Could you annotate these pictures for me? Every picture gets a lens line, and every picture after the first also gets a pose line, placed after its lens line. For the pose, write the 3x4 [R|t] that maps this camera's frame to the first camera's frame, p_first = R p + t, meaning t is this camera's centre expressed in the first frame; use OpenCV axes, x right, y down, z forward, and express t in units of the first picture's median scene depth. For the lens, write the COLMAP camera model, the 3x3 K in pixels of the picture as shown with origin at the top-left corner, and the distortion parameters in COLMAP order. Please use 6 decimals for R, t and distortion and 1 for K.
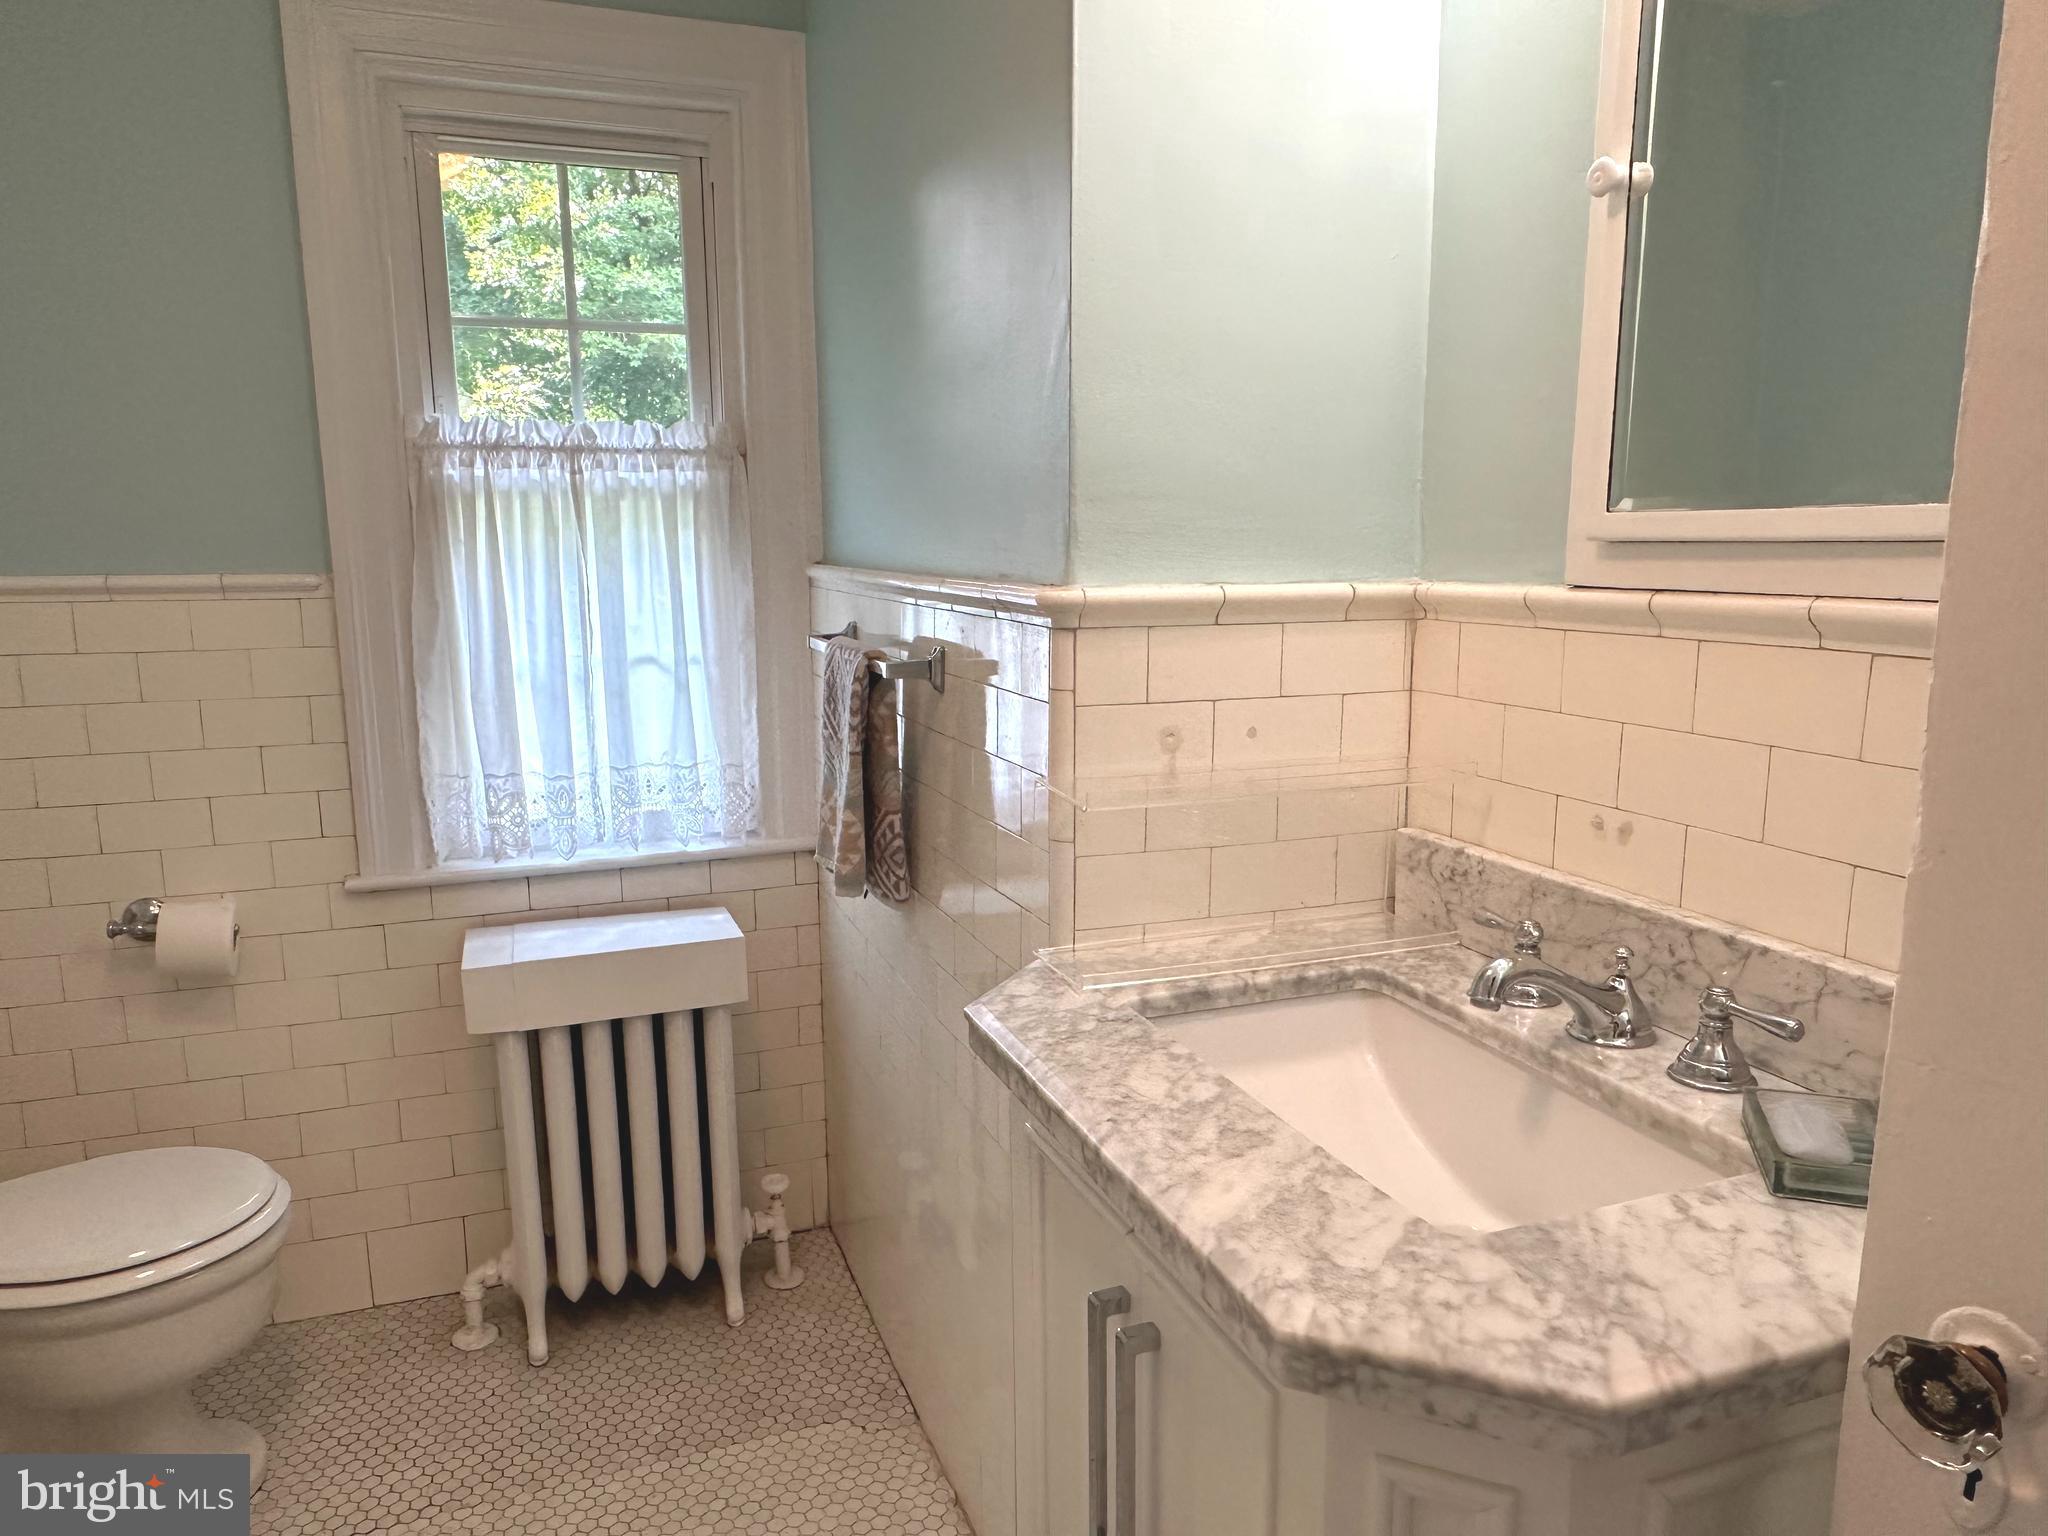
lens RADIAL K [[1380.1, 0, 1023.7], [0, 1380.1, 779.5], [0, 0, 1]] dist [-0.004386, 0.004410]
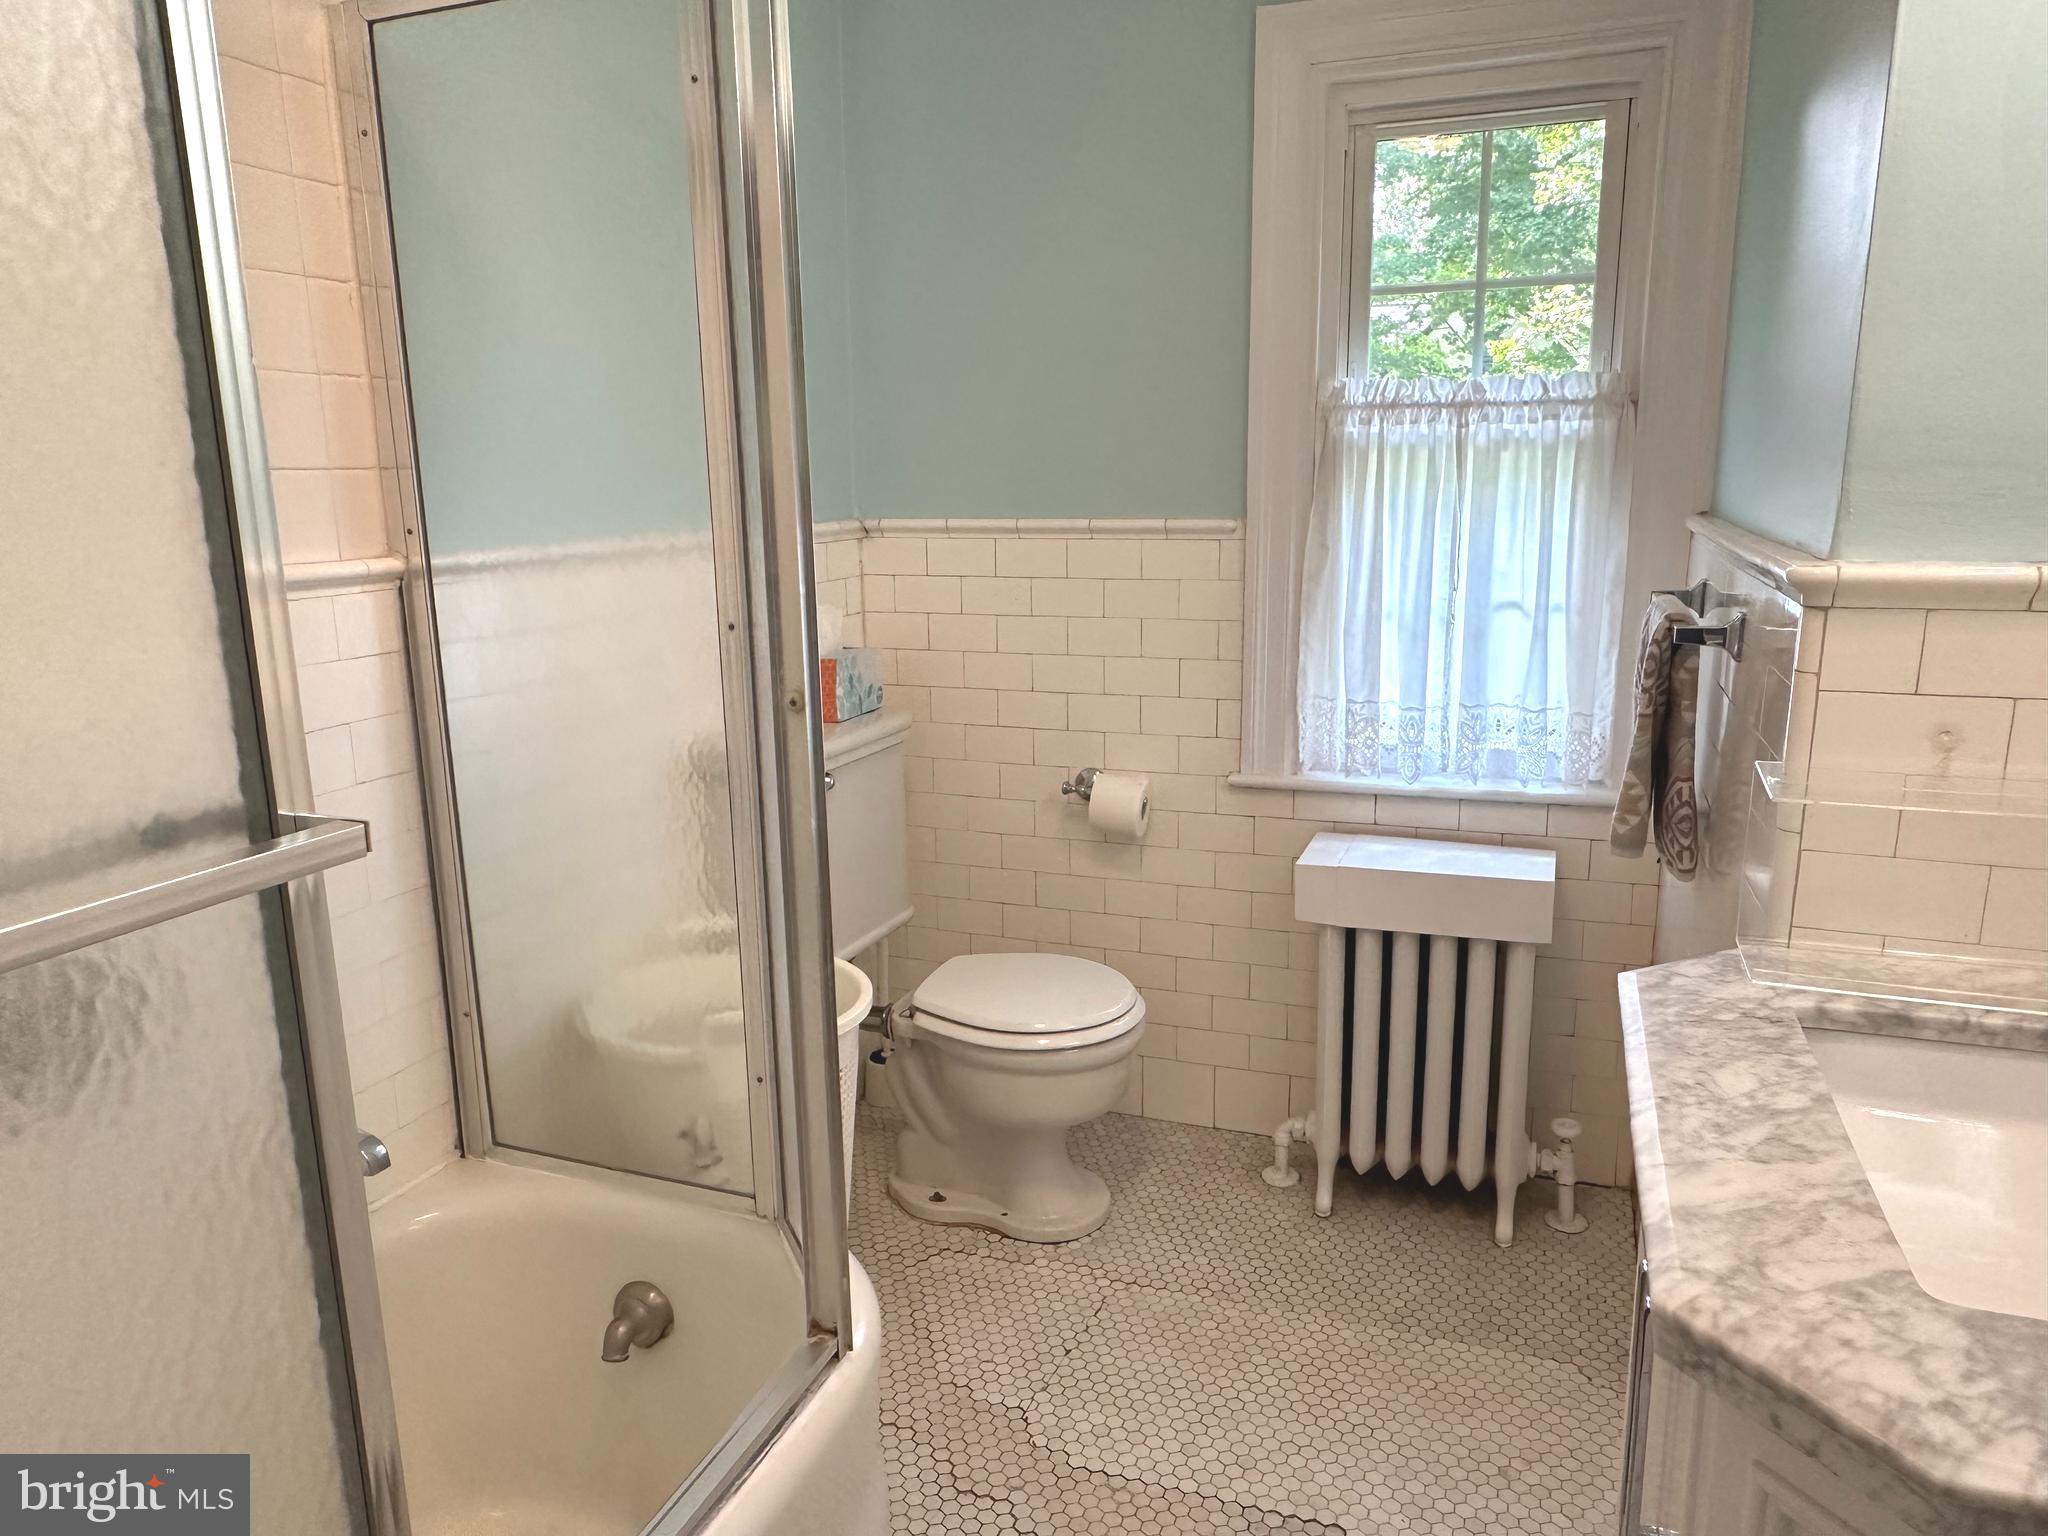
lens RADIAL K [[1380.1, 0, 1020.8], [0, 1380.1, 768.5], [0, 0, 1]] dist [-0.004386, 0.004410]
pose [[0.758997, 0.130892, -0.637801, 0.141392], [-0.101511, 0.991395, 0.082657, -0.014086], [0.643132, 0.002007, 0.765753, -0.040487]]
